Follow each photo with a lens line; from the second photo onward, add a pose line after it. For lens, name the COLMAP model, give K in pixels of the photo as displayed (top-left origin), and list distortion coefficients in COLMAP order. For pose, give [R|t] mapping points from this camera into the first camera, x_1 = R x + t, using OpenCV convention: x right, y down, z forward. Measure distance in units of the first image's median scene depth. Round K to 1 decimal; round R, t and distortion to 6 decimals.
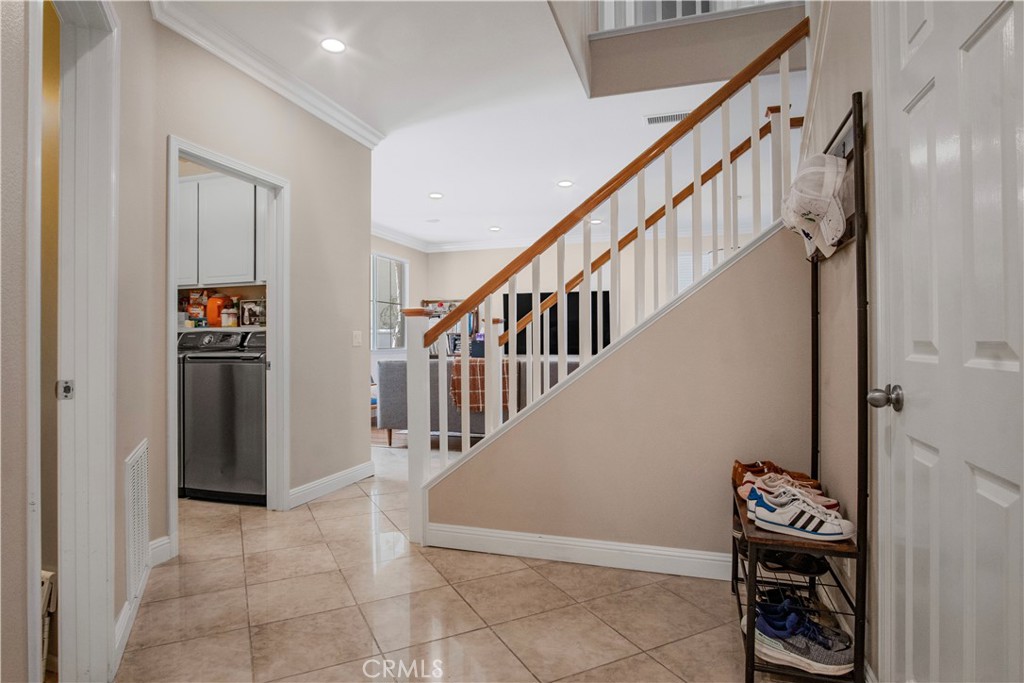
lens RADIAL K [[547.7, 0, 506.0], [0, 547.7, 340.1], [0, 0, 1]] dist [-0.015357, 0.003395]
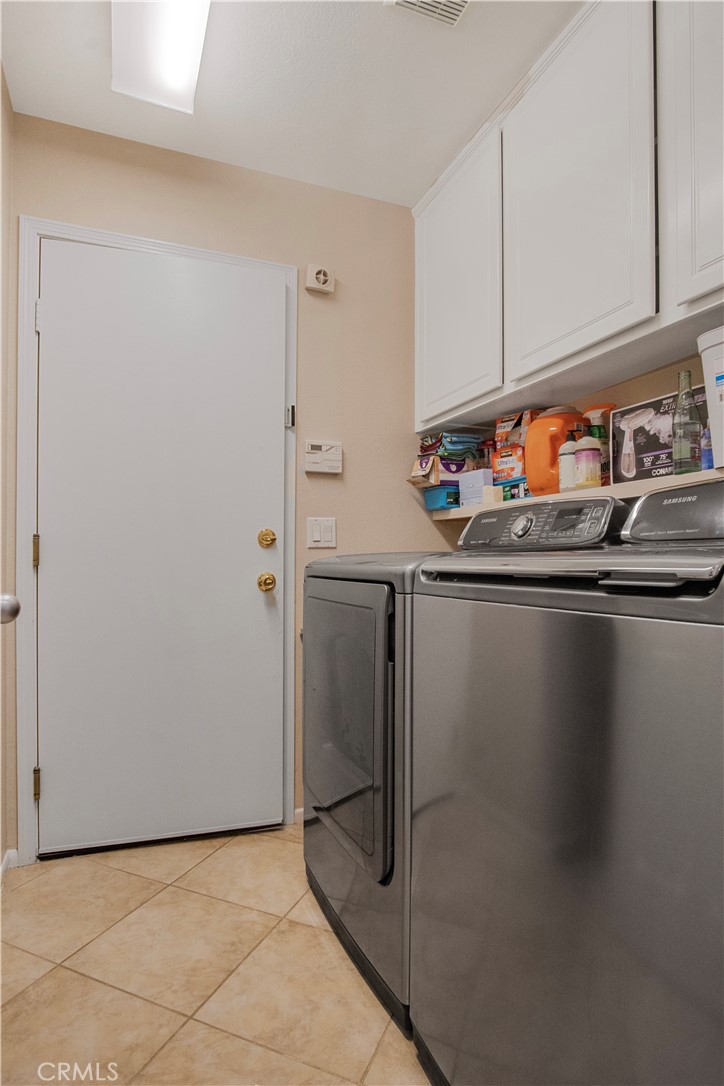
lens RADIAL K [[580.9, 0, 353.7], [0, 580.9, 551.3], [0, 0, 1]] dist [-0.015357, 0.003395]
pose [[0.638453, -0.000746, -0.769660, -0.311302], [-0.007711, 0.999943, -0.007365, 0.019490], [0.769622, 0.010637, 0.638411, 0.647867]]
